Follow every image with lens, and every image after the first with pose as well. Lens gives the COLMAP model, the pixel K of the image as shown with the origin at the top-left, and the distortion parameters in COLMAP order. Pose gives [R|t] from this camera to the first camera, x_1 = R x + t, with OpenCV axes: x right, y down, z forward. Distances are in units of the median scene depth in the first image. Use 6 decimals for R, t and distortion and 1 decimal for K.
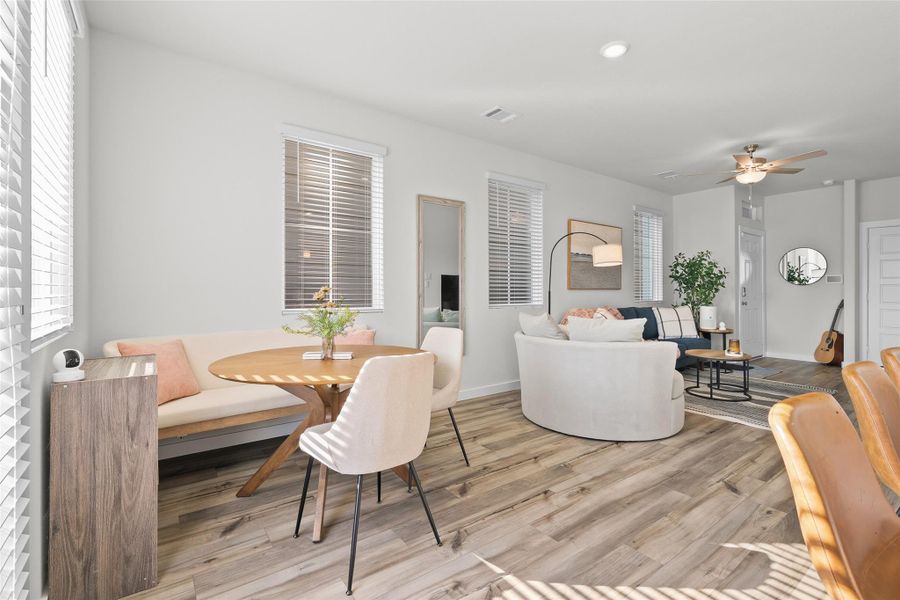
lens RADIAL K [[404.0, 0, 450.0], [0, 404.0, 300.0], [0, 0, 1]] dist [-0.000762, -0.000395]
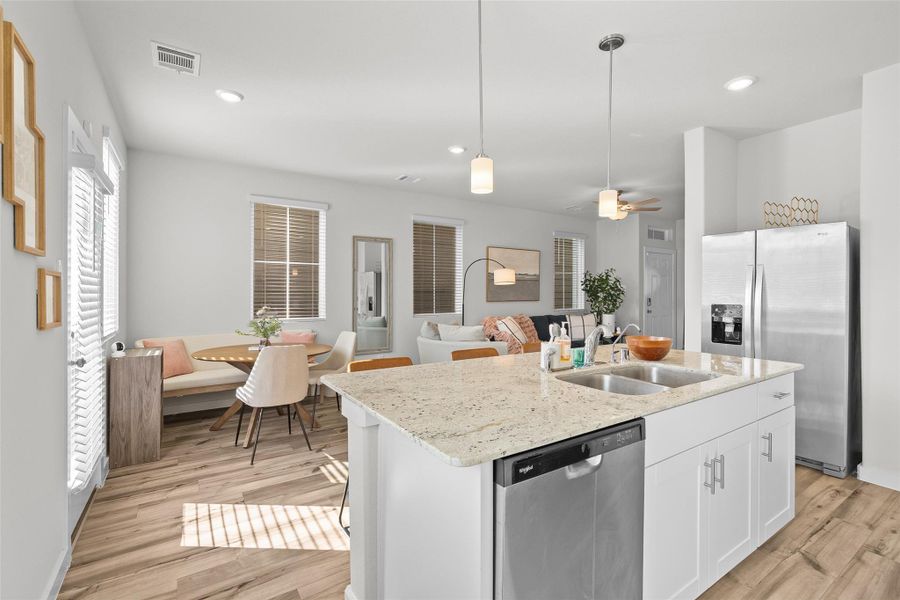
lens RADIAL K [[403.5, 0, 449.0], [0, 403.5, 302.4], [0, 0, 1]] dist [-0.000484, 0.000131]
pose [[0.998520, -0.003420, -0.054282, 0.605301], [0.003171, 0.999984, -0.004671, -0.046700], [0.054297, 0.004492, 0.998515, -0.683990]]
